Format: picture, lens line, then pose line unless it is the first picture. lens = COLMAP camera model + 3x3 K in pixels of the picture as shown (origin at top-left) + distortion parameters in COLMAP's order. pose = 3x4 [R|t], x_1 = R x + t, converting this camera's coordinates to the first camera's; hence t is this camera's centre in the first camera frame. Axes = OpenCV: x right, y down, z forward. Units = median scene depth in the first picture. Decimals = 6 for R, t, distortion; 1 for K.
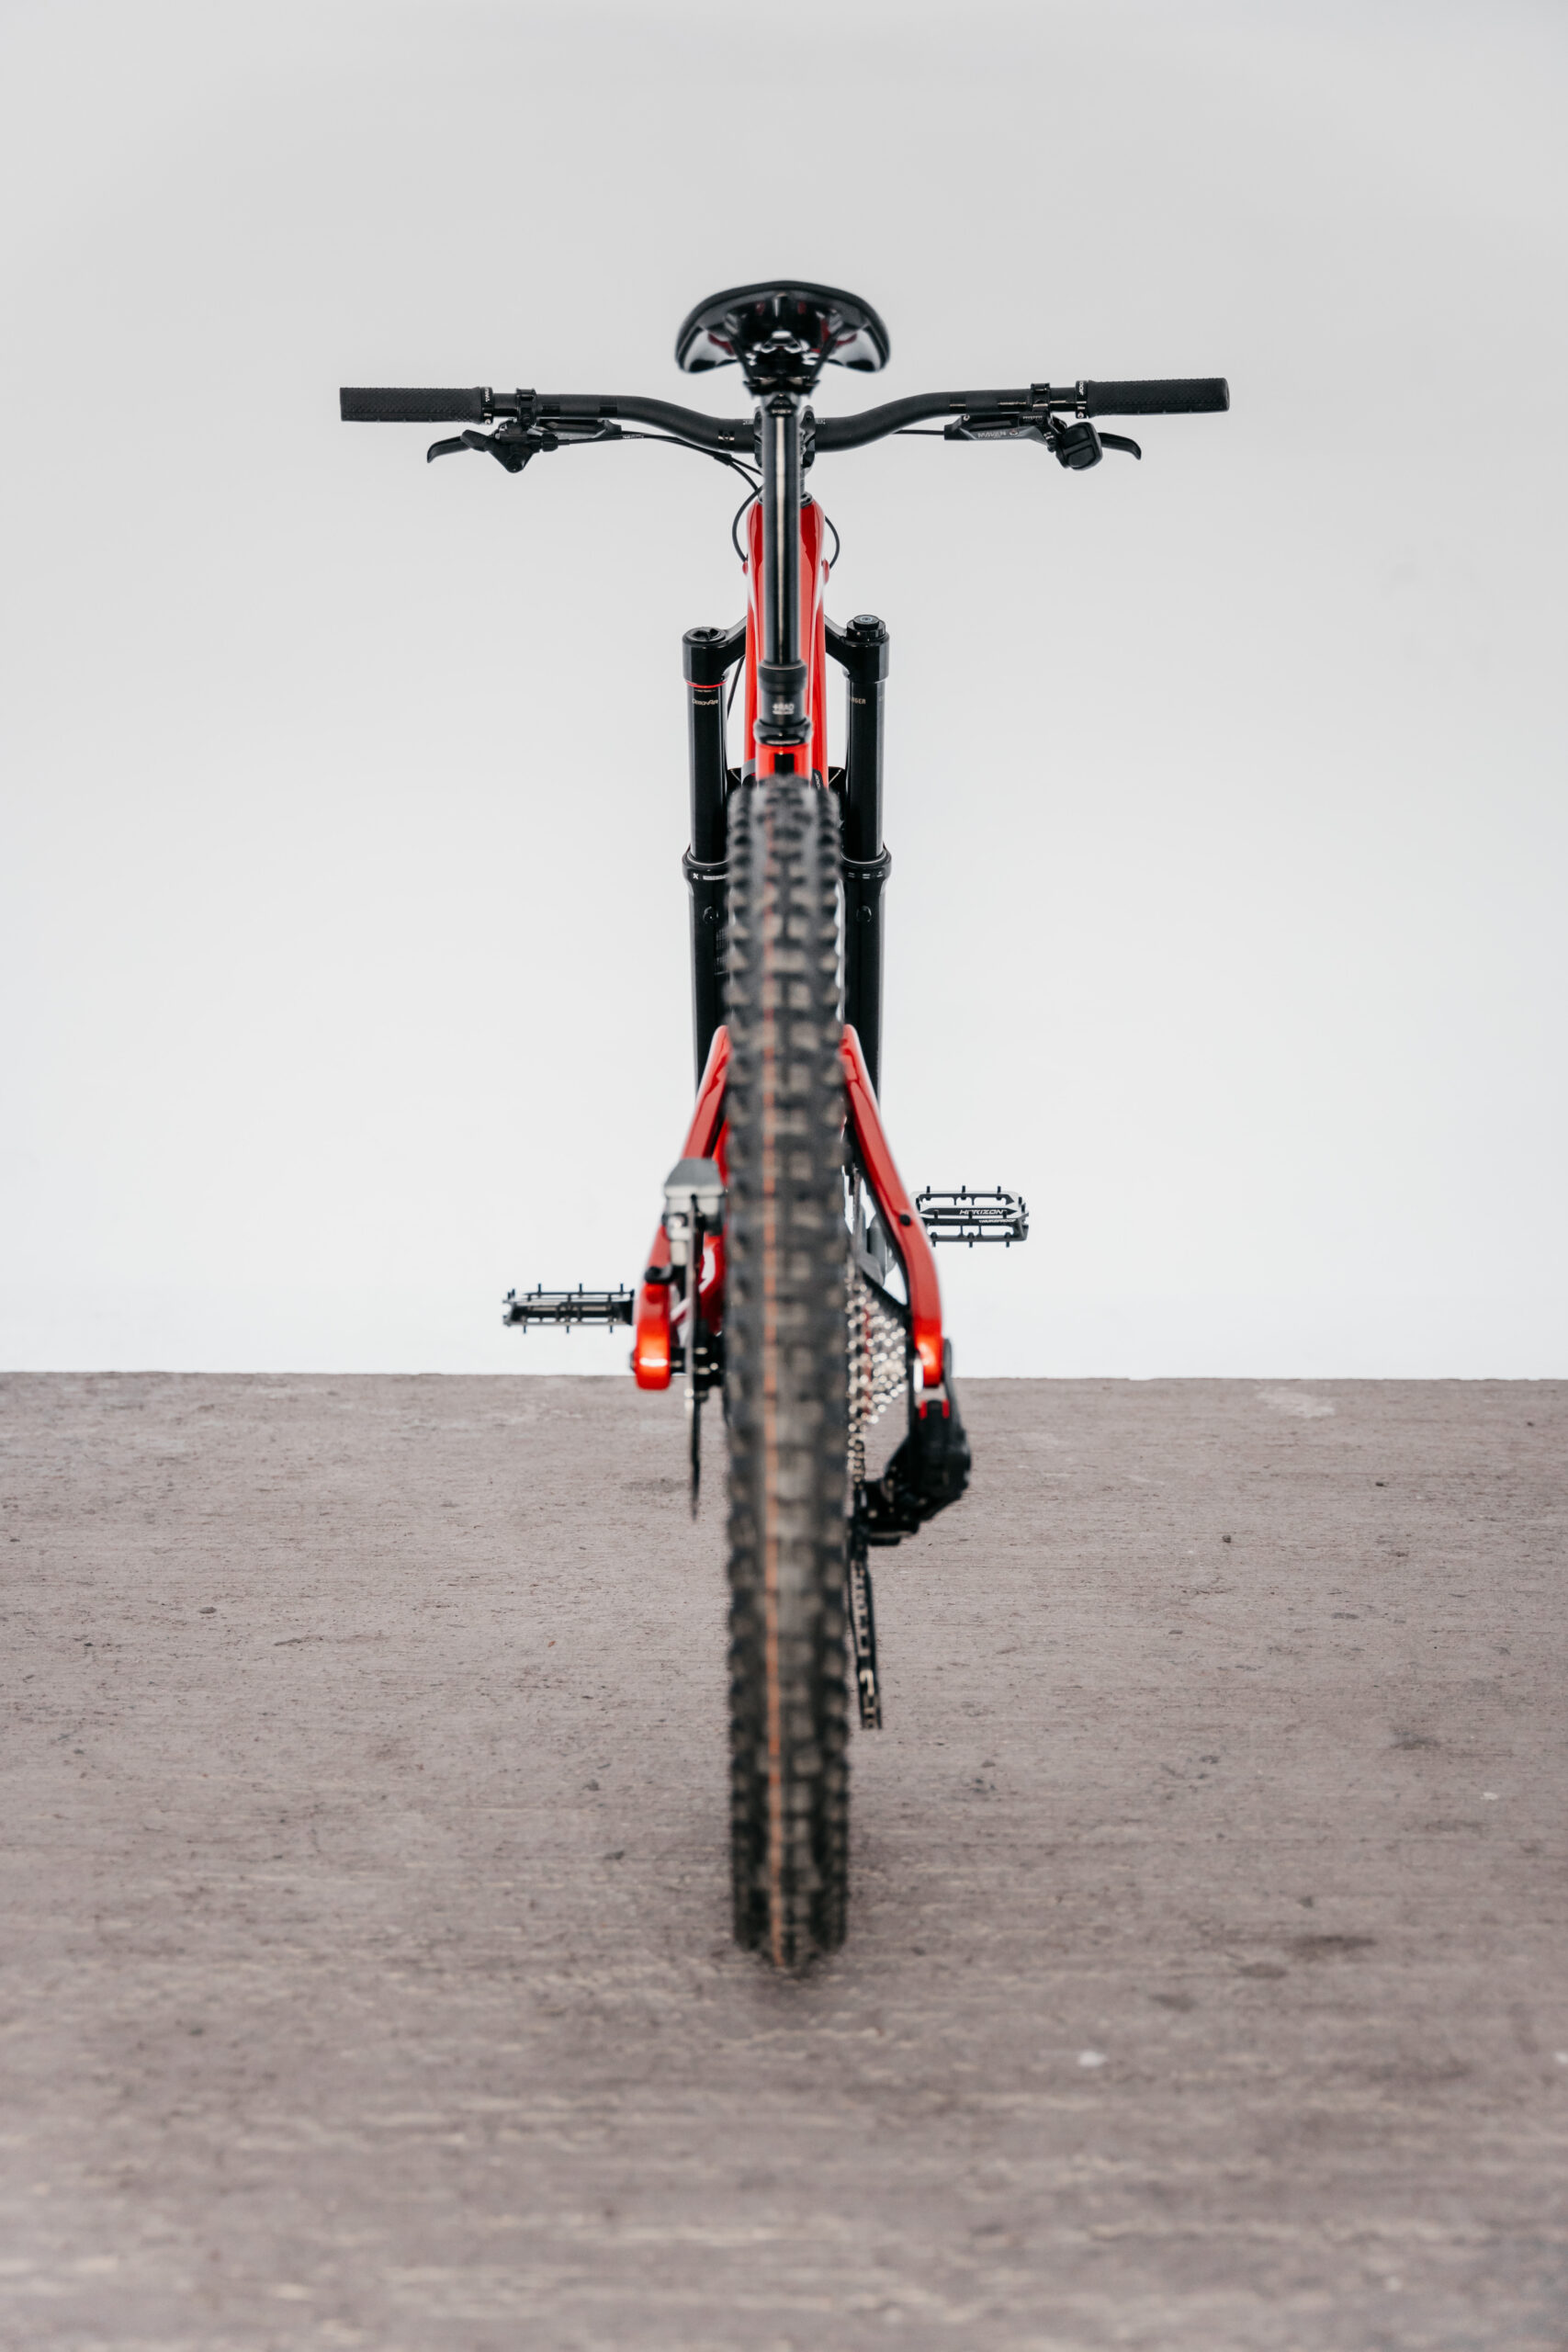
lens RADIAL K [[2652.0, 0, 761.1], [0, 2652.0, 1177.2], [0, 0, 1]] dist [-0.043168, 0.229378]
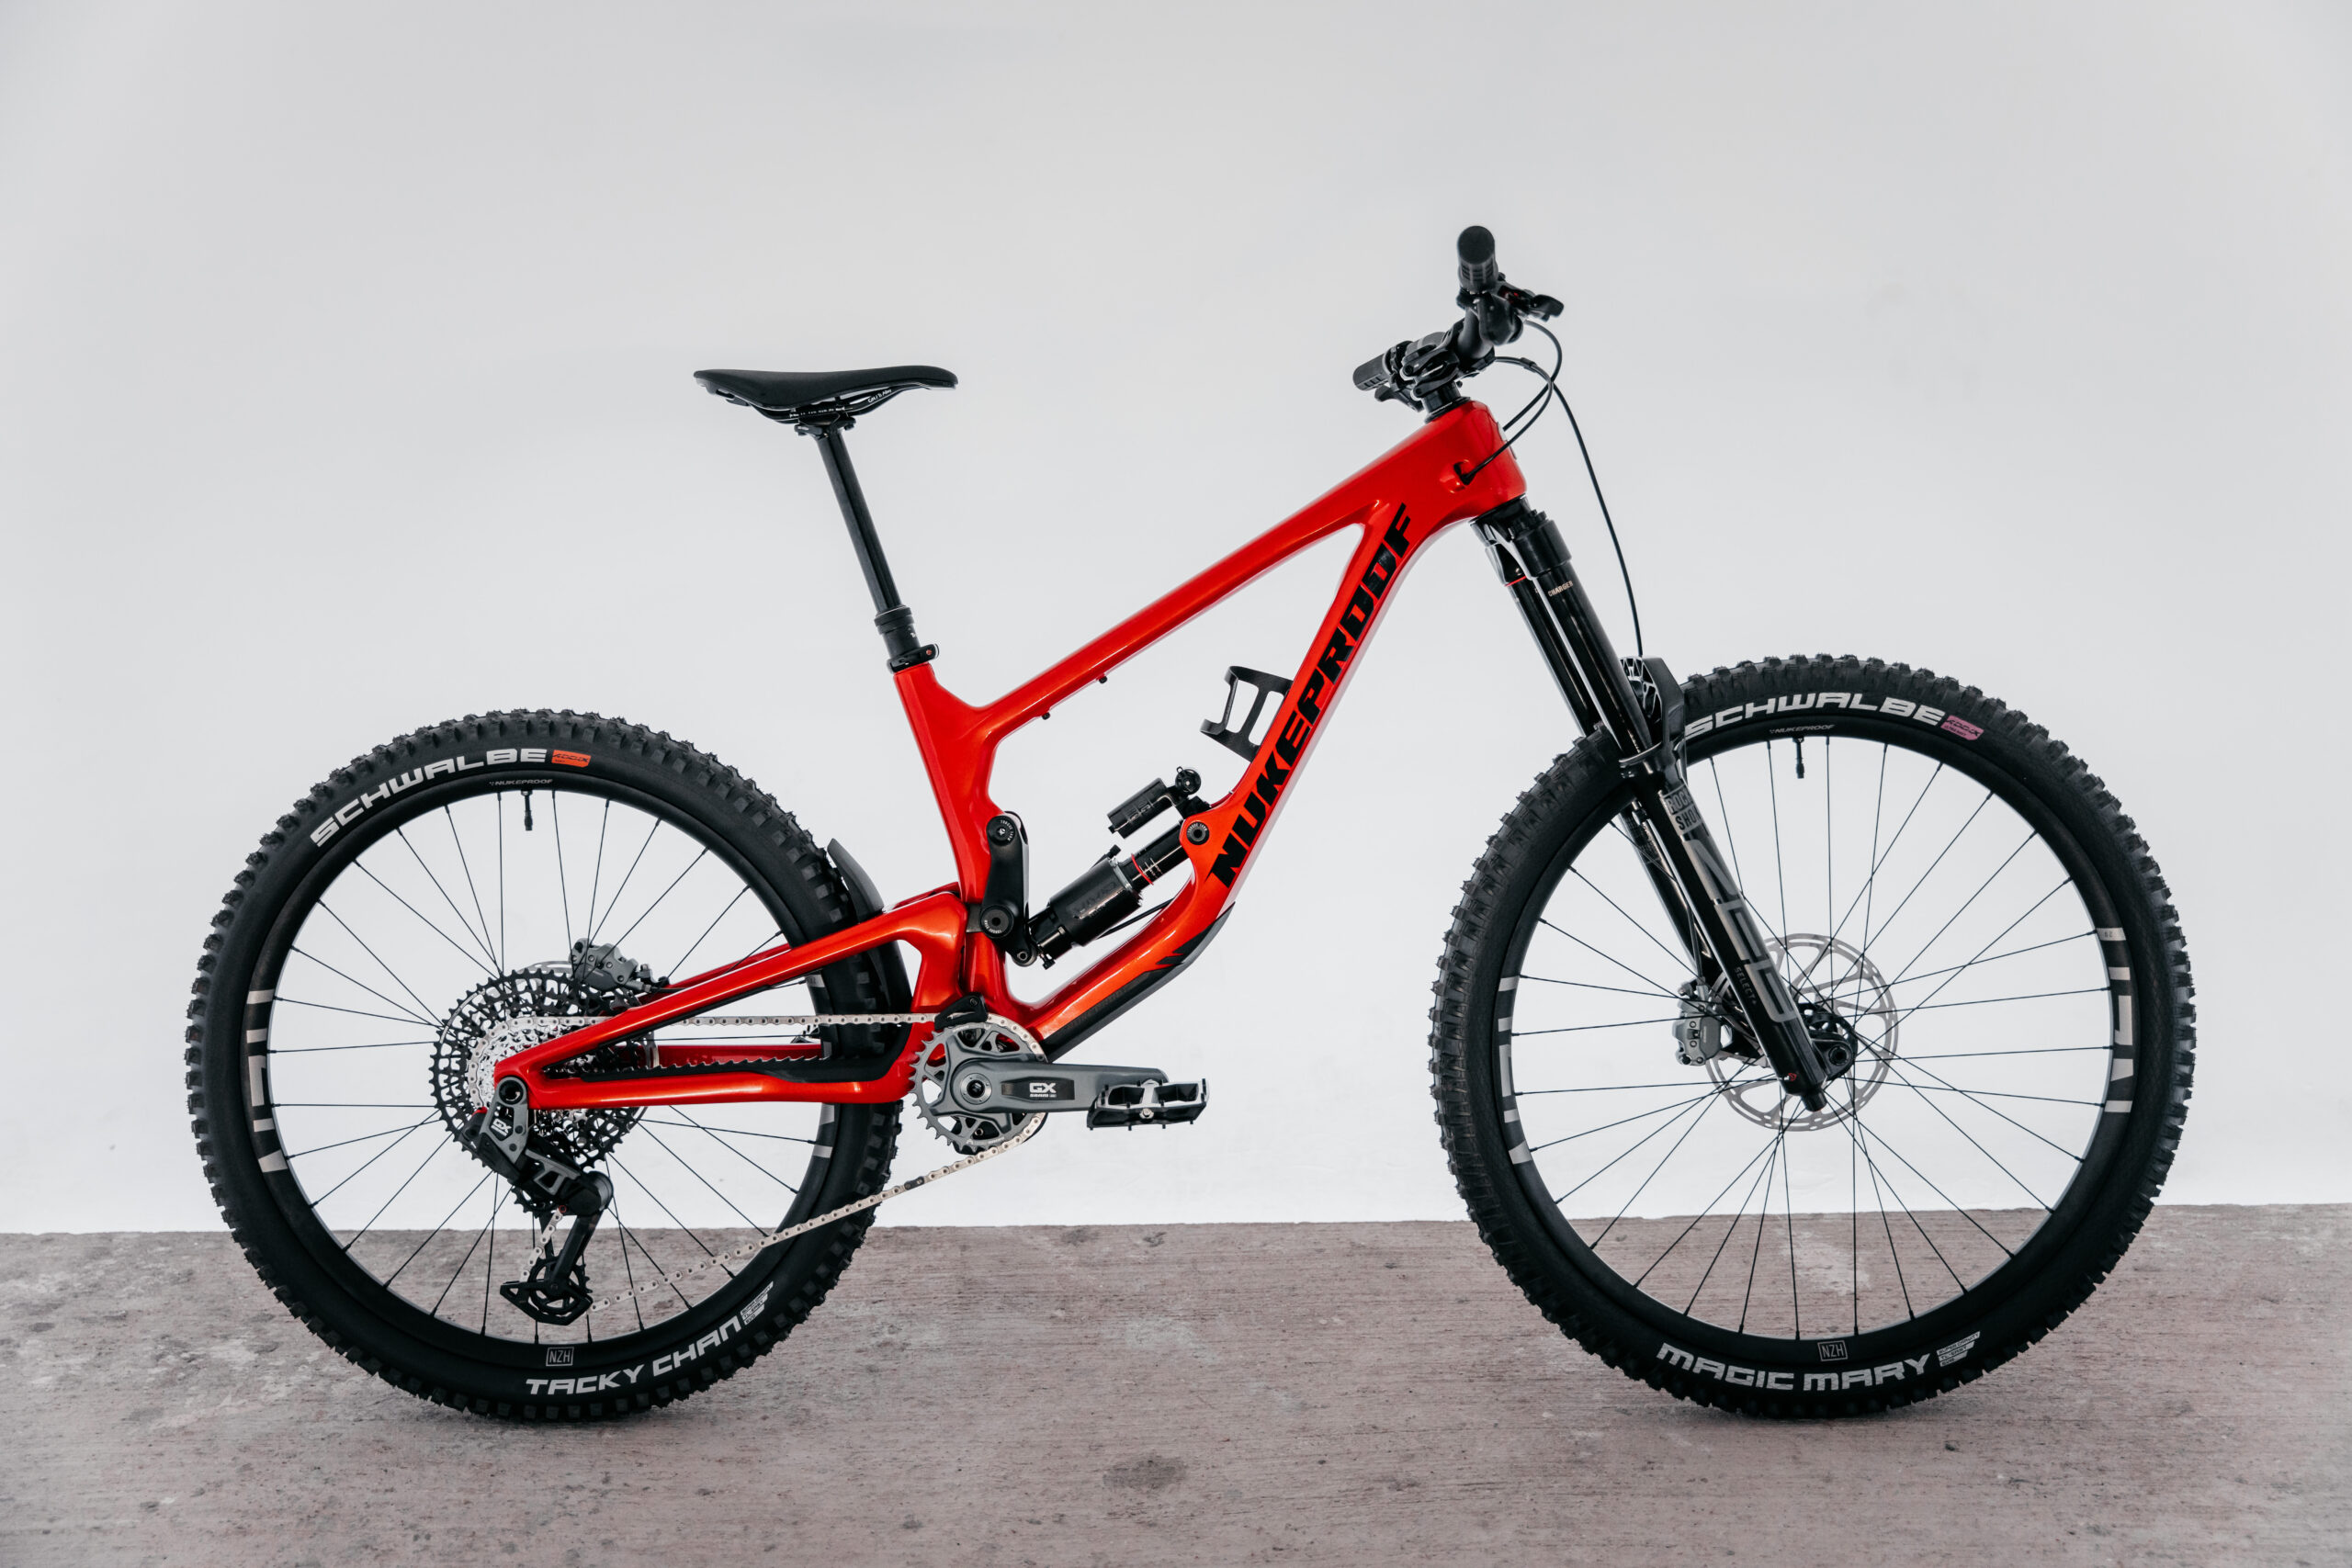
lens RADIAL K [[2185.7, 0, 1183.5], [0, 2185.7, 783.8], [0, 0, 1]] dist [-0.116999, 0.216595]
pose [[0.999470, -0.020961, -0.024907, -0.004233], [0.022677, 0.997239, 0.070712, -0.244377], [0.023356, -0.071240, 0.997186, 0.417644]]
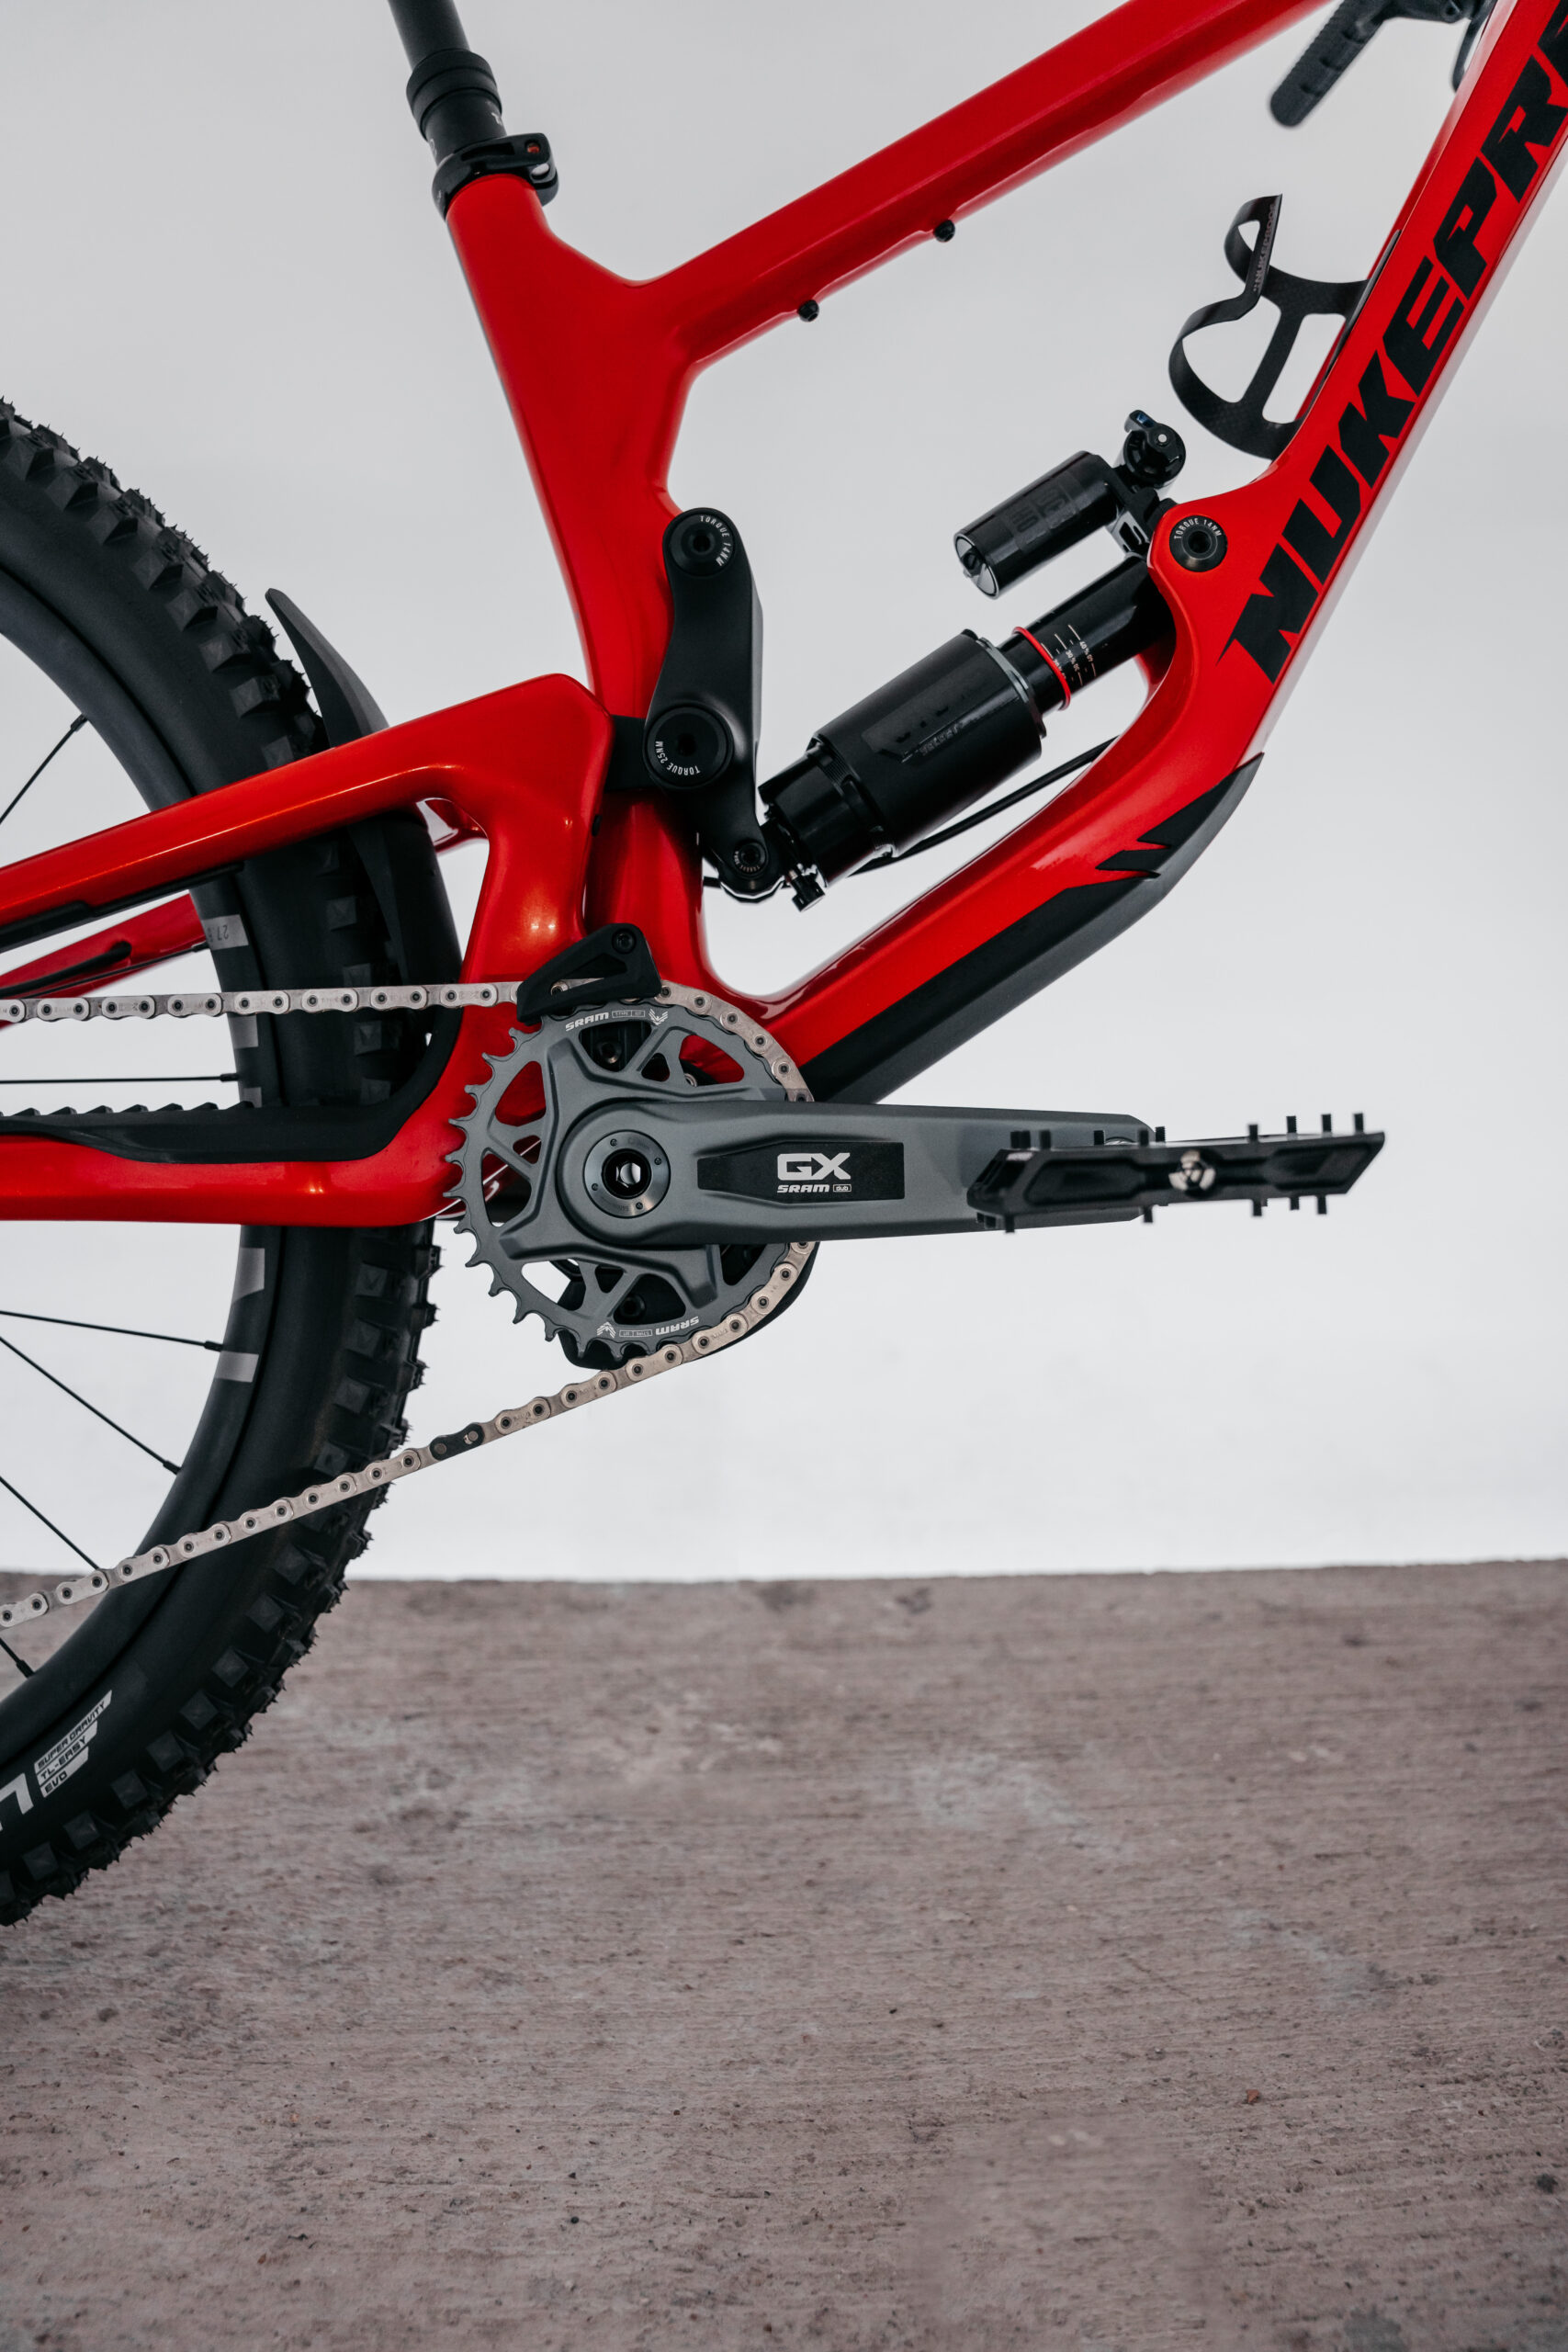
lens RADIAL K [[1609.6, 0, 756.2], [0, 1609.6, 1177.7], [0, 0, 1]] dist [-0.191466, 0.151922]
pose [[0.999829, -0.014787, -0.011148, -0.110294], [0.014920, 0.999817, 0.011978, -0.022604], [0.010969, -0.012142, 0.999866, 1.190511]]
